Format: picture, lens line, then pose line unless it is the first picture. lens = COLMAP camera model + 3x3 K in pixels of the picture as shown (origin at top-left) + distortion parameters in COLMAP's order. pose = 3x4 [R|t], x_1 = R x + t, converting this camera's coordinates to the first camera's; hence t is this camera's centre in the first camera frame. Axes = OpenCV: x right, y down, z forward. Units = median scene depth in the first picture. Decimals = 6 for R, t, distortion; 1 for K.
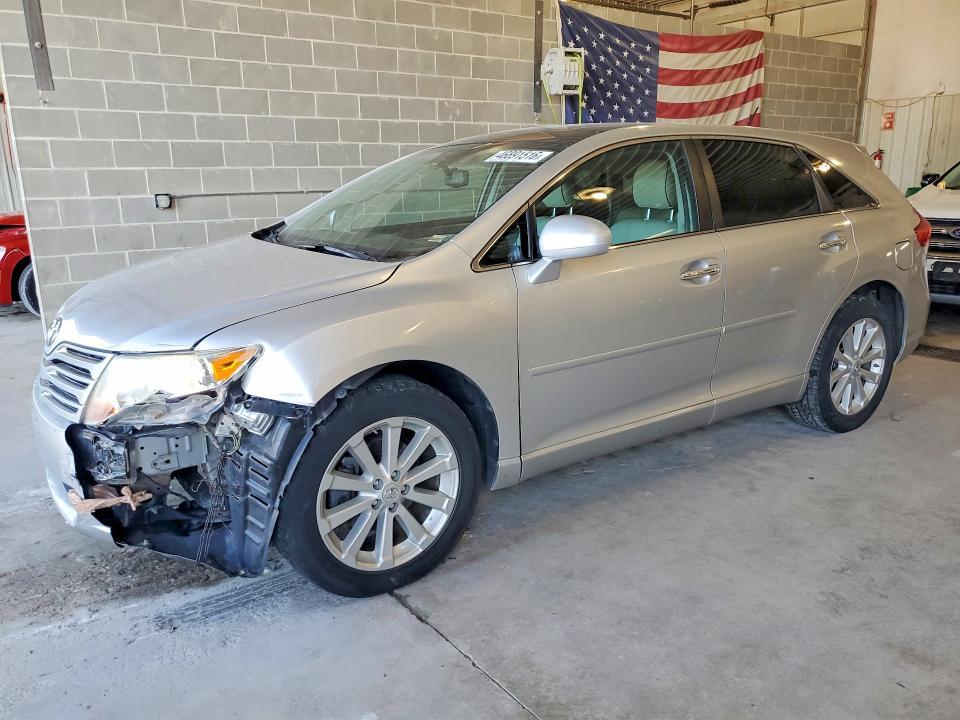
lens RADIAL K [[734.2, 0, 480.0], [0, 734.2, 360.0], [0, 0, 1]] dist [-0.000111, -0.004936]
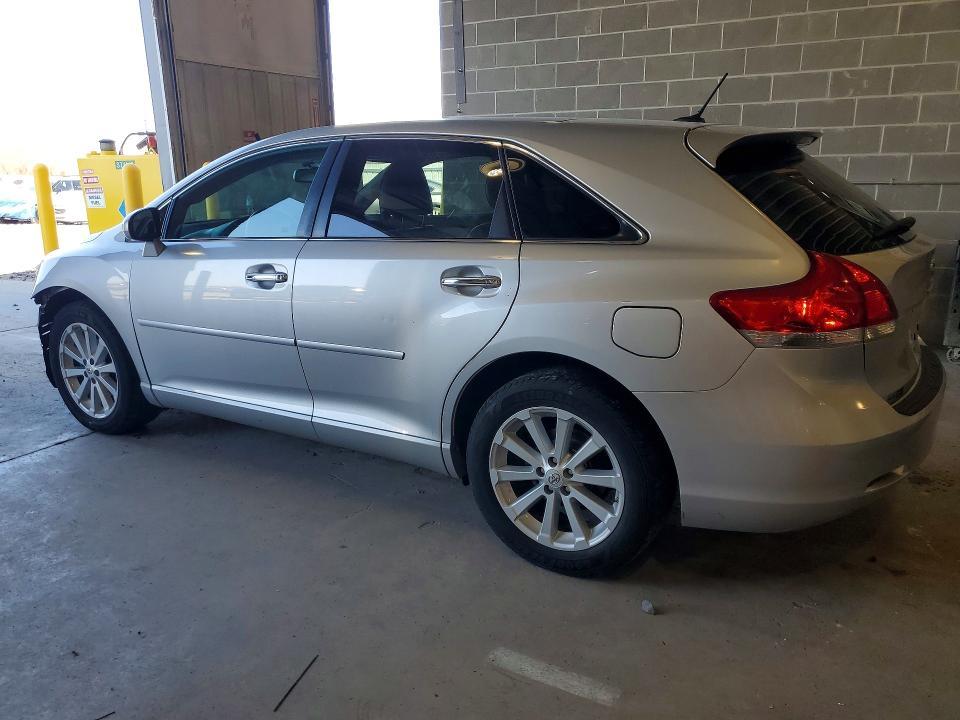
lens RADIAL K [[734.2, 0, 480.0], [0, 734.2, 360.0], [0, 0, 1]] dist [-0.000111, -0.004936]
pose [[0.414642, 0.243892, -0.876692, 0.672525], [-0.217682, 0.962027, 0.164677, -0.121223], [0.883565, 0.122558, 0.451988, 0.410391]]
